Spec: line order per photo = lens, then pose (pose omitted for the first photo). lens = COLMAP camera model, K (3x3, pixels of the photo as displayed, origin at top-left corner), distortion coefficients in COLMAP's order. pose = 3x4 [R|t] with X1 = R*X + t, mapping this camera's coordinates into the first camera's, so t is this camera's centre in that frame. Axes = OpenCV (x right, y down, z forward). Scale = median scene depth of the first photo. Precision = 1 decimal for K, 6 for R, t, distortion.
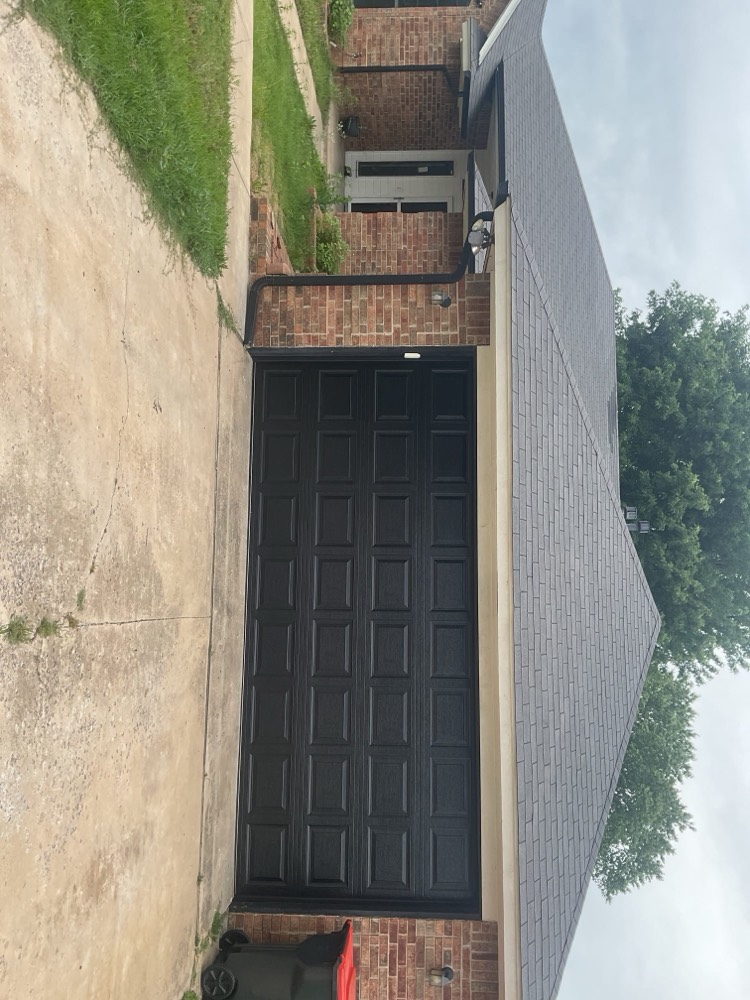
lens RADIAL K [[827.9, 0, 375.0], [0, 827.9, 500.0], [0, 0, 1]] dist [0.079768, -0.156172]
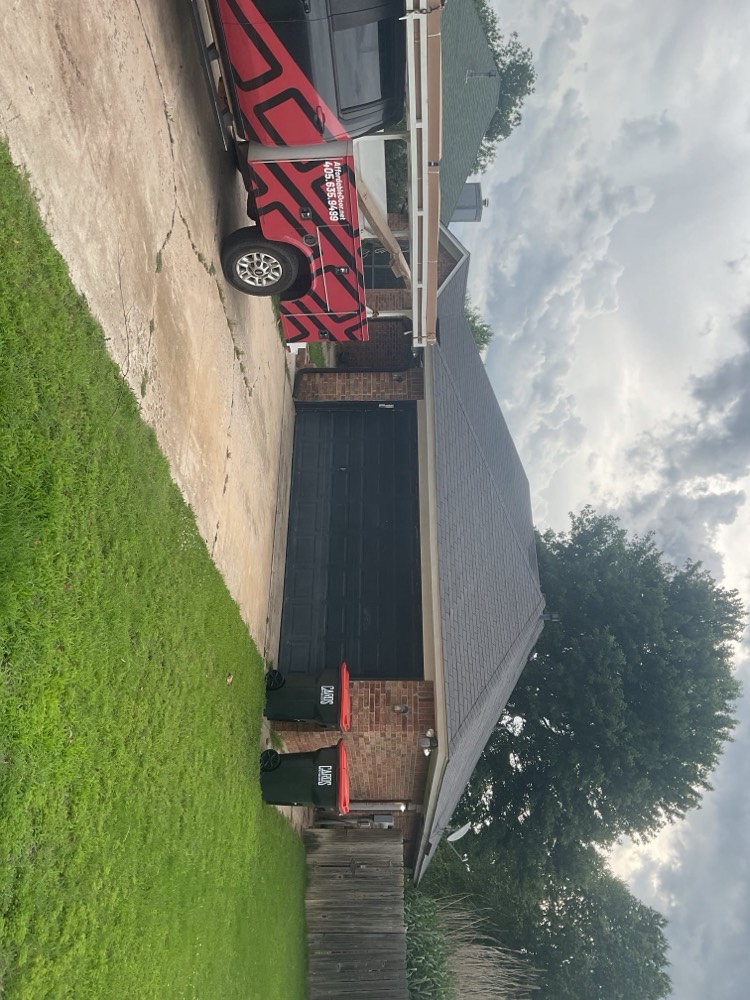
lens RADIAL K [[827.9, 0, 375.0], [0, 827.9, 500.0], [0, 0, 1]] dist [0.079768, -0.156172]
pose [[0.999573, 0.009764, 0.027526, -0.020940], [0.001241, 0.927410, -0.374045, 0.721171], [-0.029180, 0.373920, 0.927002, -0.644772]]
